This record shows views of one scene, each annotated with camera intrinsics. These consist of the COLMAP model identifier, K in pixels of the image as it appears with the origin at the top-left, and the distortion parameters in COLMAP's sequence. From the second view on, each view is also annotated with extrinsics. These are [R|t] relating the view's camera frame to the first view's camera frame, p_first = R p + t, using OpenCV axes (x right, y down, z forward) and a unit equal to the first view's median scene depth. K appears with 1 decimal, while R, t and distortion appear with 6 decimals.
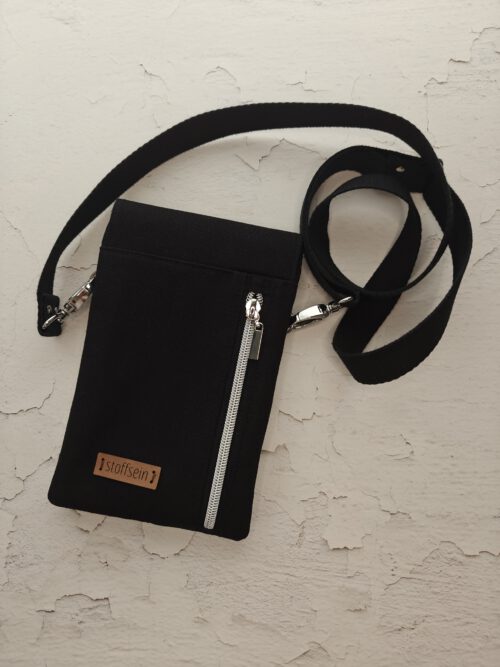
lens RADIAL K [[478.3, 0, 250.0], [0, 478.3, 333.5], [0, 0, 1]] dist [0.003999, -0.053860]
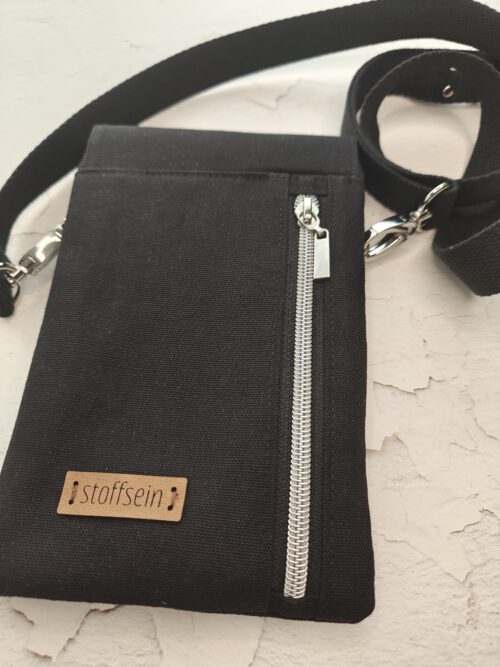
lens RADIAL K [[478.3, 0, 250.0], [0, 478.3, 333.5], [0, 0, 1]] dist [0.003999, -0.053860]
pose [[0.991553, -0.121988, 0.044061, -0.114455], [0.129583, 0.917215, -0.376730, 0.321228], [0.005543, 0.379258, 0.925275, 0.430508]]
